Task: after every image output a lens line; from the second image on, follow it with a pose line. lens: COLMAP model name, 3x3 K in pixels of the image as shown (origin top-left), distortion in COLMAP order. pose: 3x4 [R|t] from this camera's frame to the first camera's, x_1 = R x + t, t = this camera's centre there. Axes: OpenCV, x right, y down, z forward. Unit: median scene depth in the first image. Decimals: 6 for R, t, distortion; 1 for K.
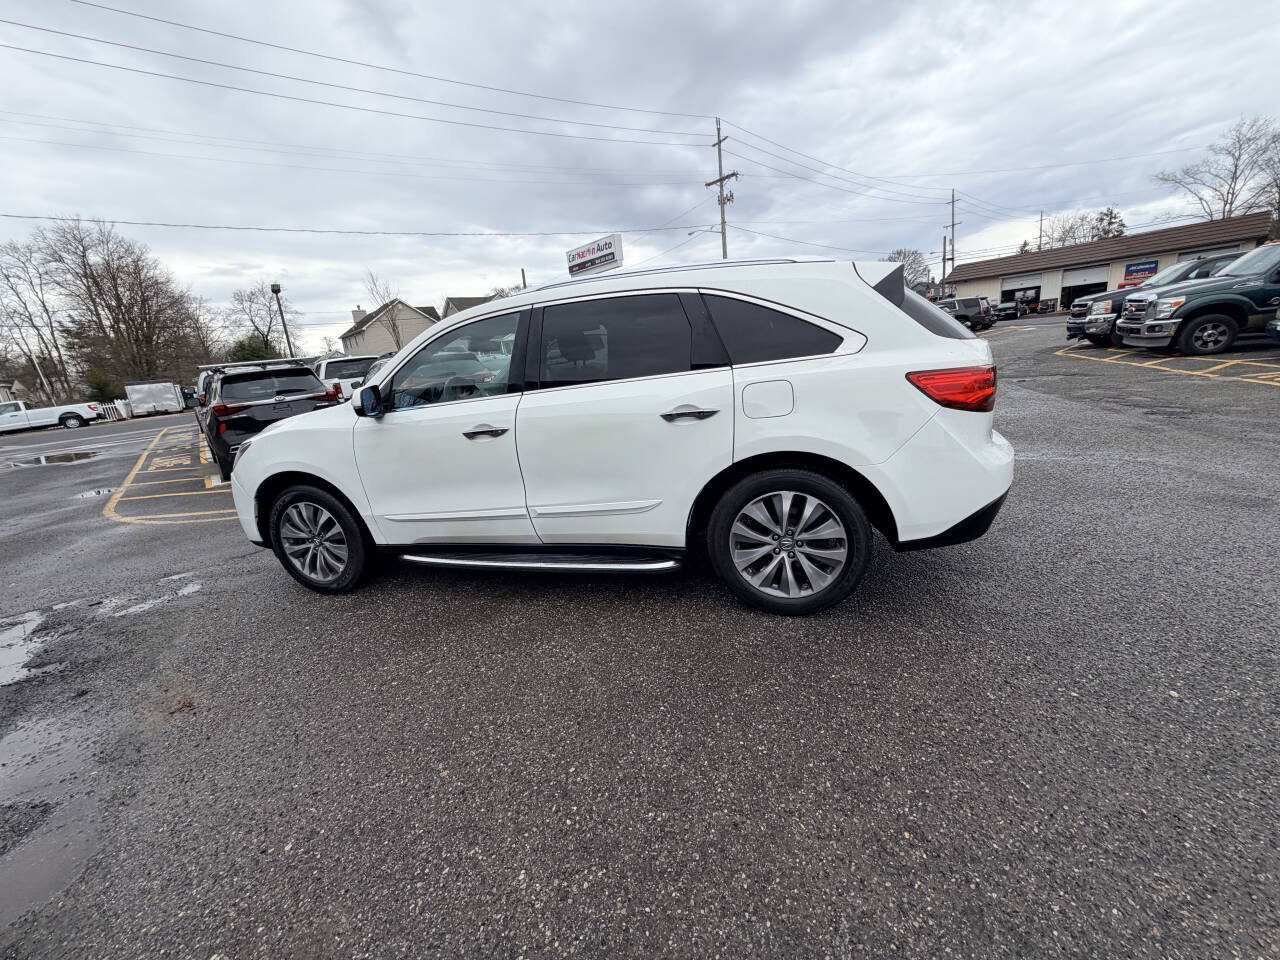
lens RADIAL K [[508.5, 0, 638.2], [0, 508.5, 476.2], [0, 0, 1]] dist [-0.001681, 0.000653]
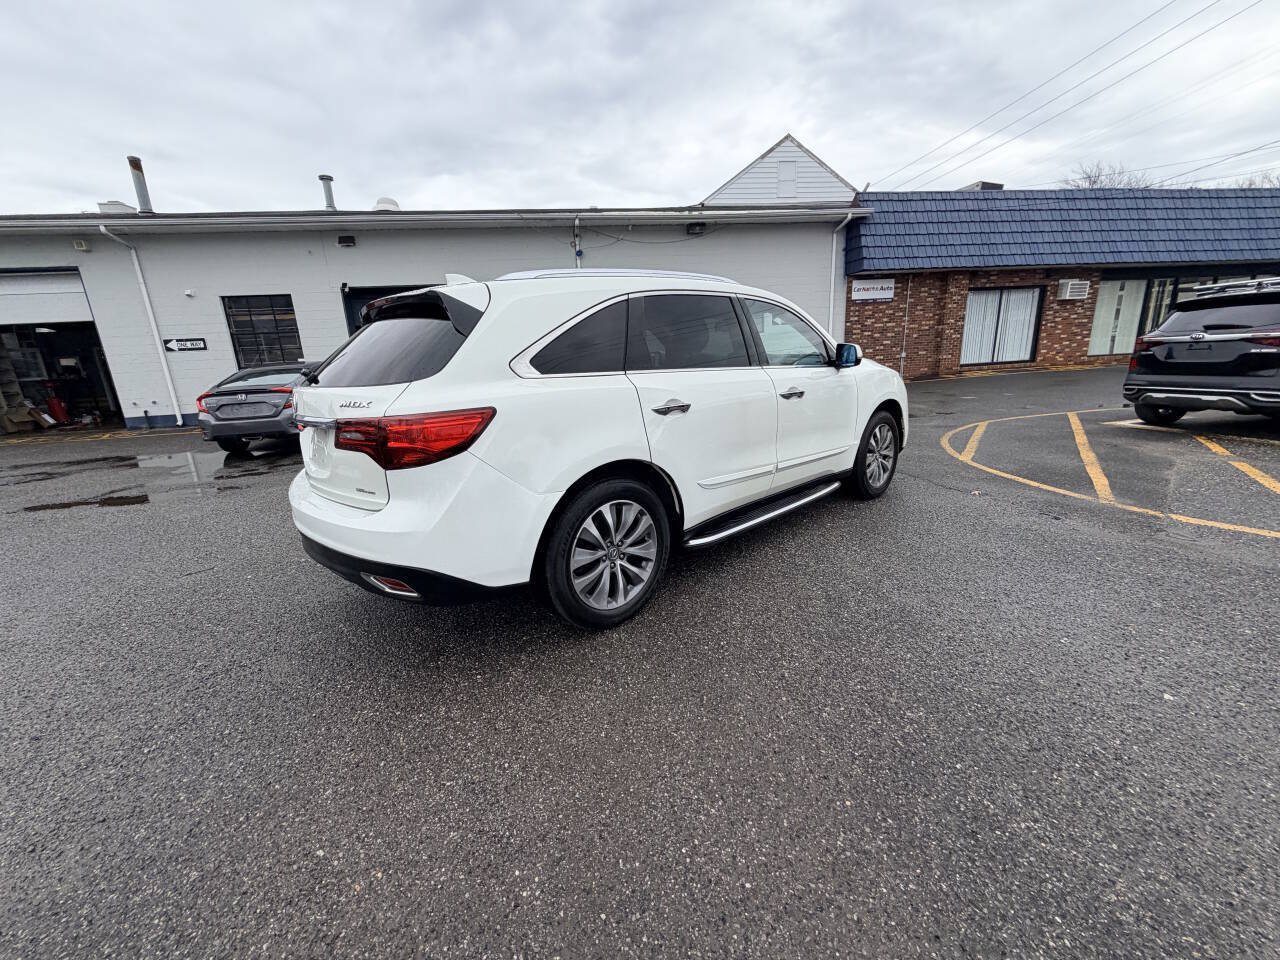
lens RADIAL K [[508.5, 0, 638.0], [0, 508.5, 478.8], [0, 0, 1]] dist [-0.001681, 0.000653]
pose [[-0.526346, 0.326669, -0.785014, 0.396876], [-0.106102, 0.890802, 0.441831, -0.211018], [0.843625, 0.315847, -0.434209, 0.698401]]
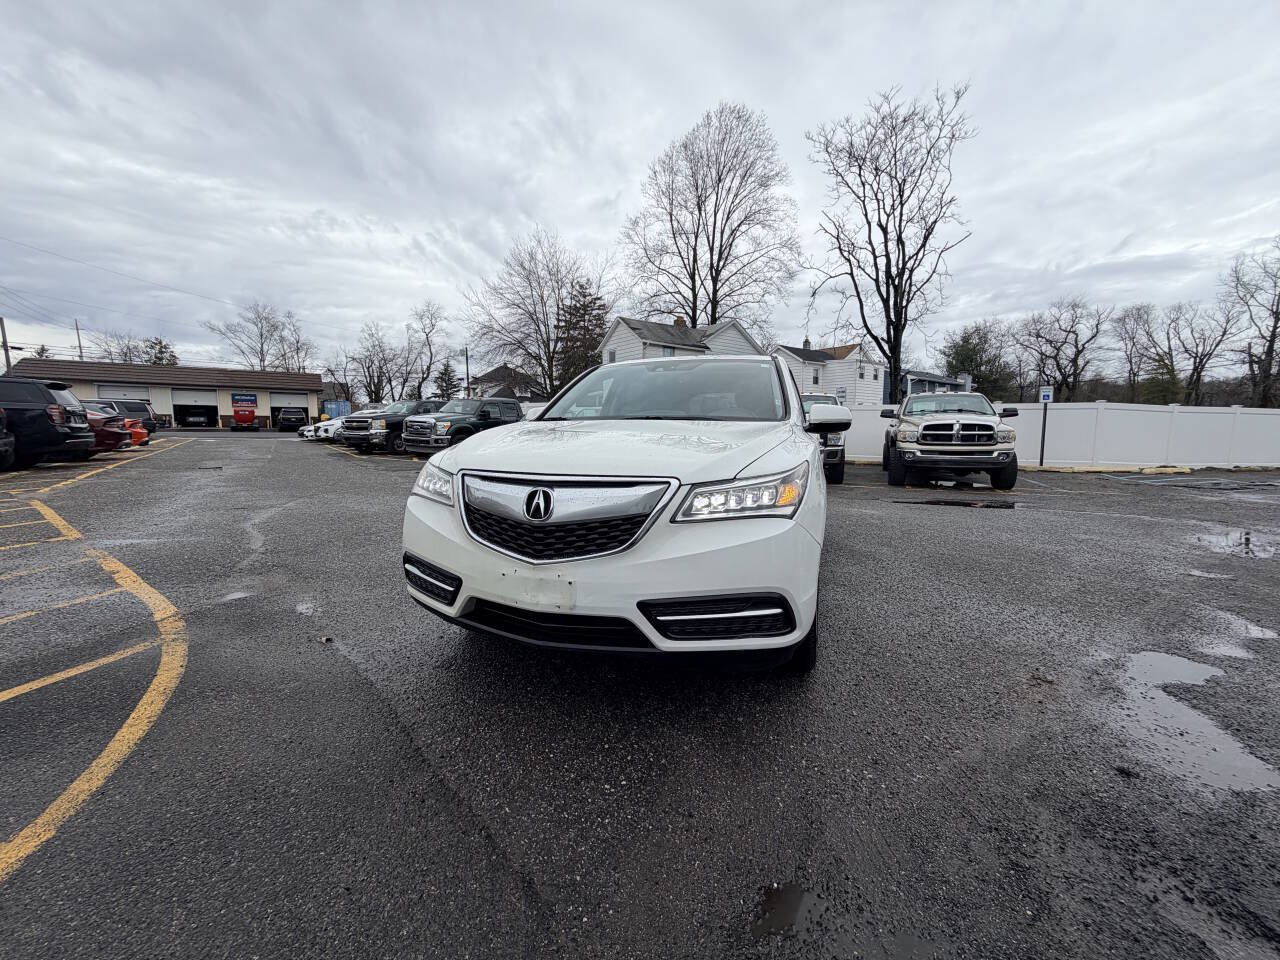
lens RADIAL K [[508.5, 0, 637.9], [0, 508.5, 485.9], [0, 0, 1]] dist [-0.001681, 0.000653]
pose [[0.065557, -0.014118, 0.997749, -0.612851], [0.229583, 0.973288, -0.001313, -0.037053], [-0.971079, 0.229153, 0.067048, 0.506844]]
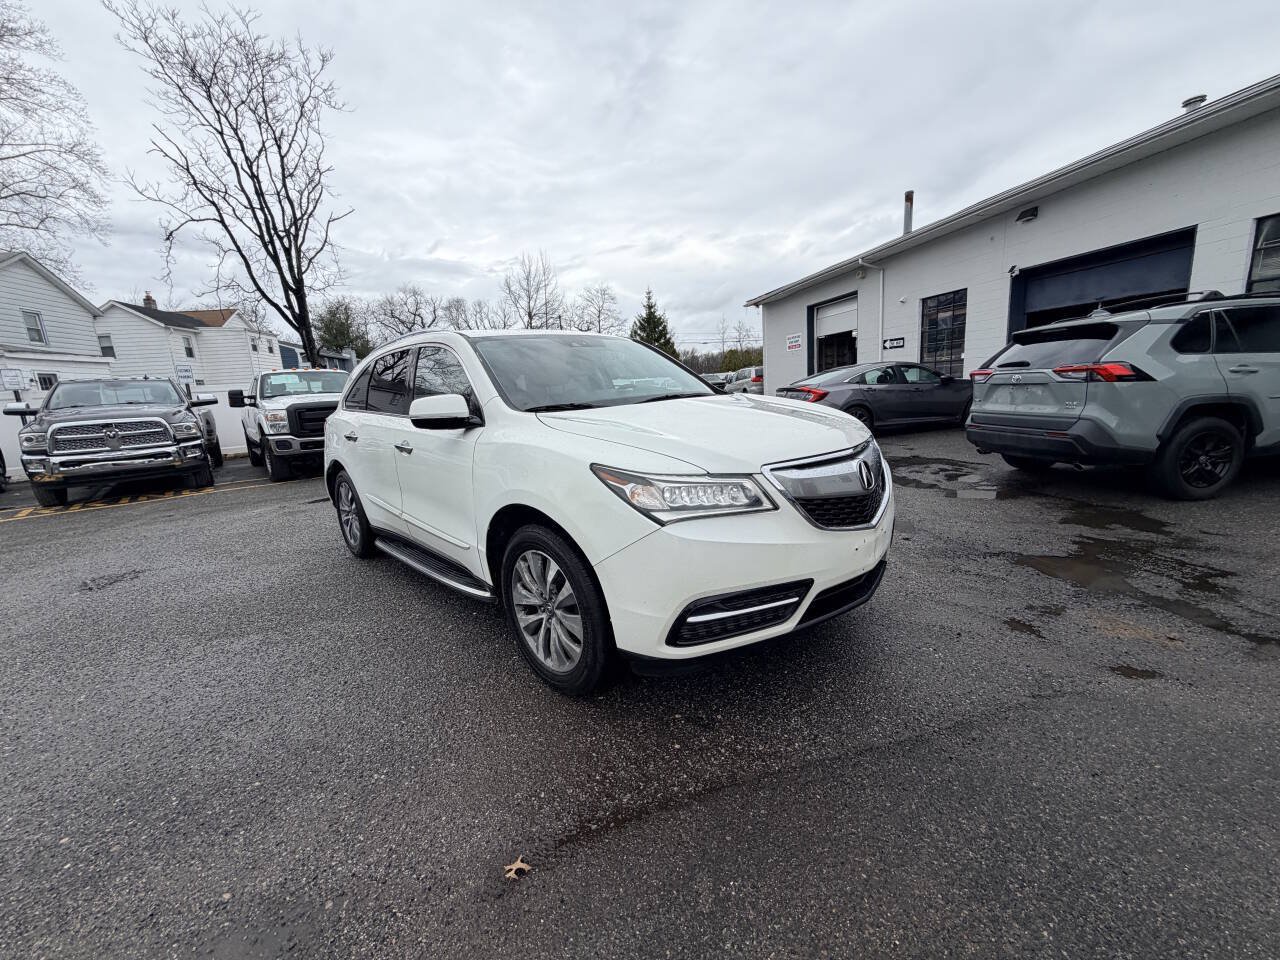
lens RADIAL K [[508.5, 0, 640.4], [0, 508.5, 483.6], [0, 0, 1]] dist [-0.001681, 0.000653]
pose [[-0.853913, 0.053765, 0.517632, -0.404803], [0.263470, 0.902424, 0.340903, -0.160574], [-0.448795, 0.427482, -0.784756, 0.843779]]
